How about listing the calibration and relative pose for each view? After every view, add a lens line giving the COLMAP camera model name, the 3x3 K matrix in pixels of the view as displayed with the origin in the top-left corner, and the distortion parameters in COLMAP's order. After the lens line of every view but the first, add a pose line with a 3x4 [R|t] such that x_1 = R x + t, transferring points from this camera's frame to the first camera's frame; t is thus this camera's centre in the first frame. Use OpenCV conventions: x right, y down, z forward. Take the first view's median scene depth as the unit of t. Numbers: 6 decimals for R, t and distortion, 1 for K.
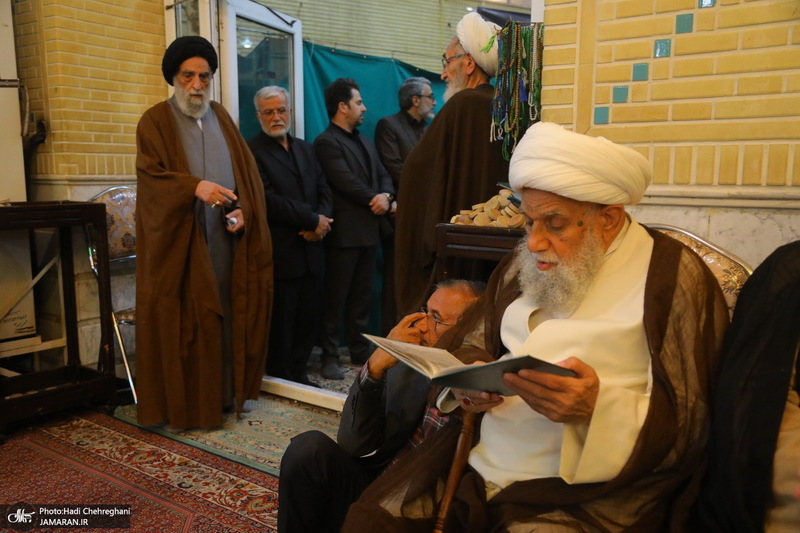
lens RADIAL K [[784.8, 0, 400.9], [0, 784.8, 265.0], [0, 0, 1]] dist [0.054476, 0.000000]
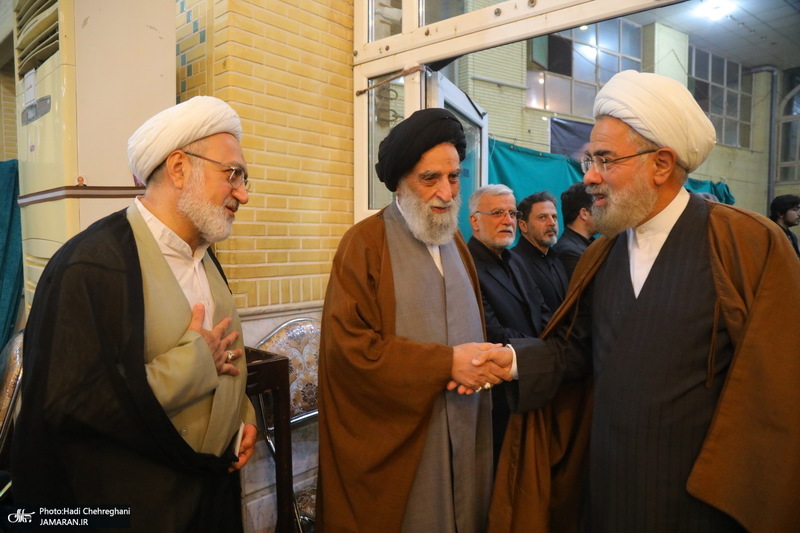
lens RADIAL K [[531.7, 0, 400.3], [0, 531.7, 271.4], [0, 0, 1]] dist [-0.090017, 0.037021]
pose [[0.997464, 0.011137, -0.070289, -0.221841], [-0.014530, 0.998744, -0.047950, -0.123089], [0.069667, 0.048850, 0.996374, 0.497669]]
